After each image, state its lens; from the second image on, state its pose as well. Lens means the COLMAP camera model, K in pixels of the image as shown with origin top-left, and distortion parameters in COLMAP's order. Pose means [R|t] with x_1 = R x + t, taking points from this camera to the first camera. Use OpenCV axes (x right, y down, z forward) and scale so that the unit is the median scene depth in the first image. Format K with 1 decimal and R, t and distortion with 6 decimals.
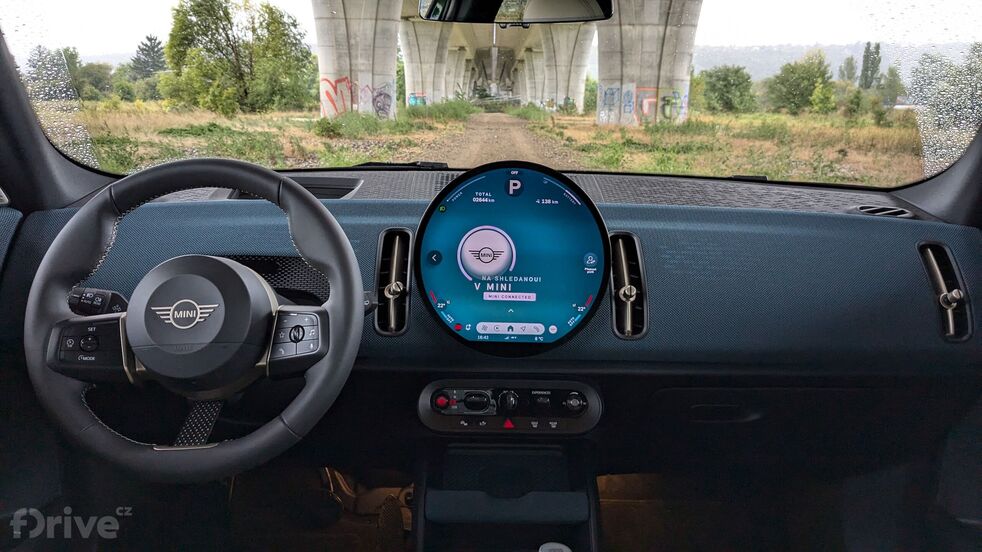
lens RADIAL K [[779.6, 0, 487.1], [0, 779.6, 265.4], [0, 0, 1]] dist [0.073913, -0.130995]
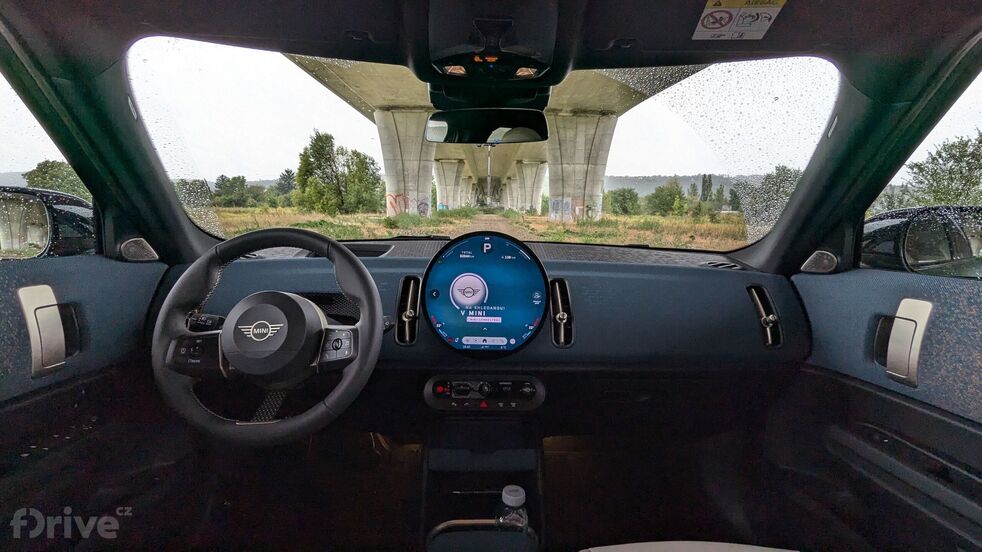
lens RADIAL K [[464.3, 0, 491.0], [0, 464.3, 276.0], [0, 0, 1]] dist [0.000356, -0.001323]
pose [[0.999906, 0.000026, 0.013746, 0.029053], [0.000805, 0.998171, -0.060457, 0.009429], [-0.013723, 0.060462, 0.998076, 0.088614]]
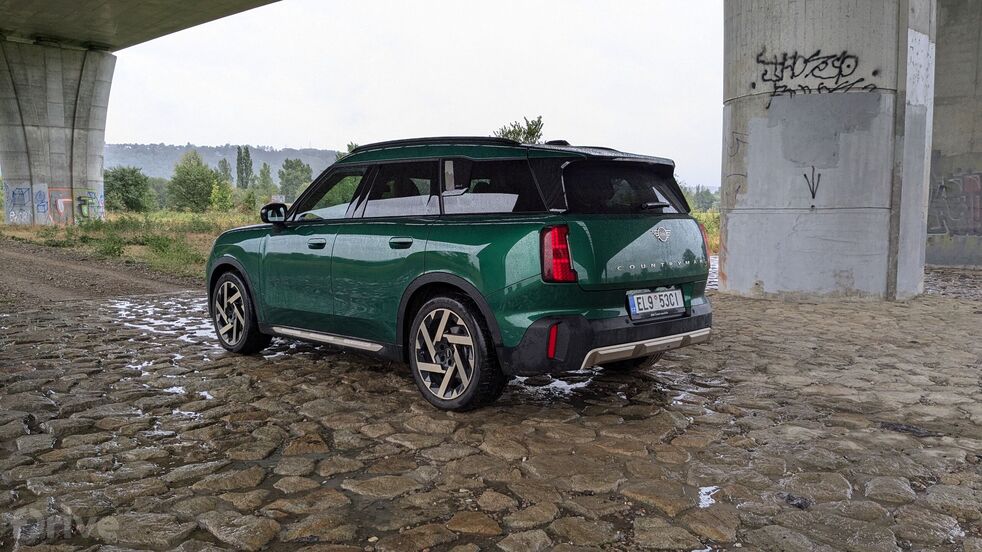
lens RADIAL K [[782.2, 0, 487.0], [0, 782.2, 274.3], [0, 0, 1]] dist [0.056350, -0.079368]
pose [[0.736899, -0.069488, 0.672422, -5.876650], [0.143789, 0.988052, -0.055471, 1.269235], [-0.660534, 0.137563, 0.738087, -6.723683]]
